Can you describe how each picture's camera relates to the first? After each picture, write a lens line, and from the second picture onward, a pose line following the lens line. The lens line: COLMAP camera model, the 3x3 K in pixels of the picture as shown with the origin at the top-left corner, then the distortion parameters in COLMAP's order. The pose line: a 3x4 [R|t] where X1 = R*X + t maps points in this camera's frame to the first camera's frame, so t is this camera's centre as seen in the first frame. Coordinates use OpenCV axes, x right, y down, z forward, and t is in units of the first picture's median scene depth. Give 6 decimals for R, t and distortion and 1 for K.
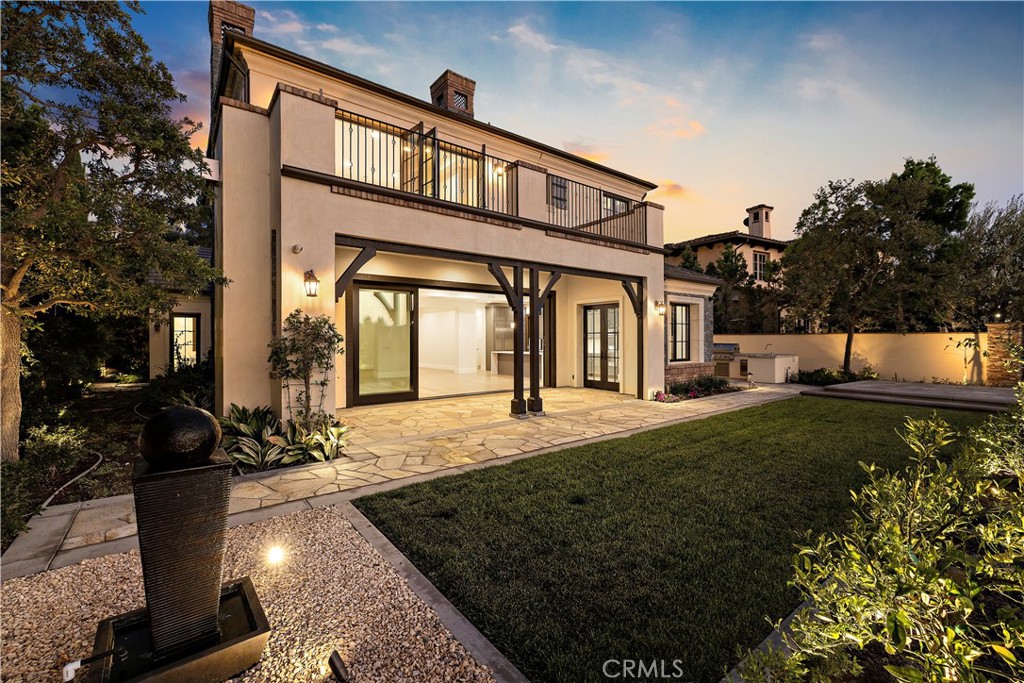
lens RADIAL K [[436.6, 0, 516.8], [0, 436.6, 339.3], [0, 0, 1]] dist [0.002362, 0.000269]
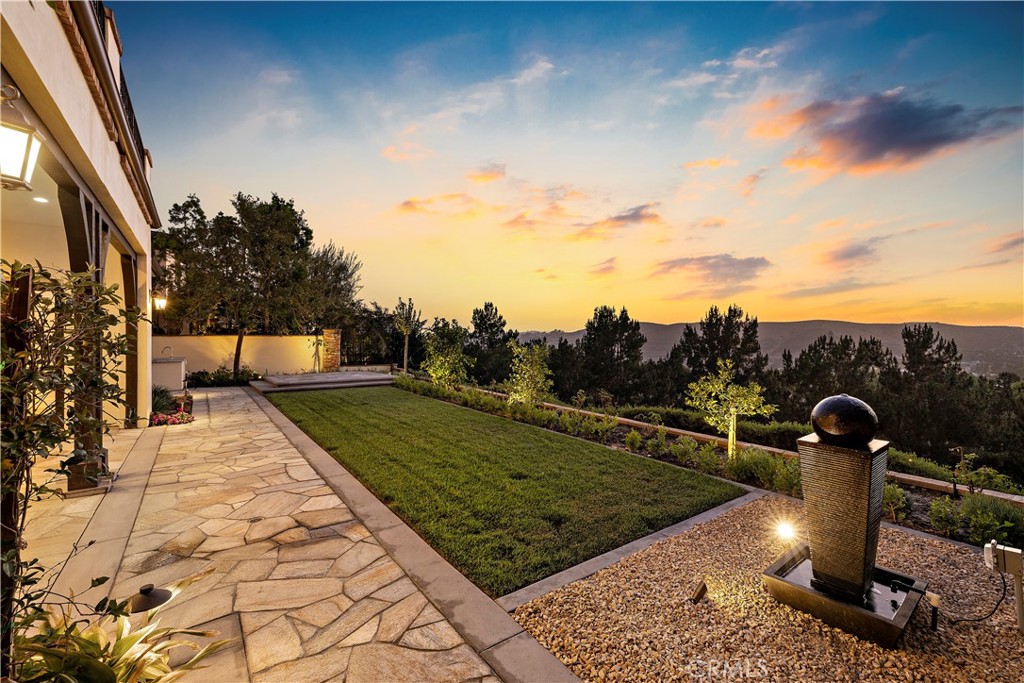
lens RADIAL K [[435.7, 0, 519.5], [0, 435.7, 333.4], [0, 0, 1]] dist [0.003079, 0.000348]
pose [[0.015729, 0.012852, 0.999794, -0.818937], [0.006464, 0.999895, -0.012955, 0.000403], [-0.999855, 0.006666, 0.015644, 0.776110]]
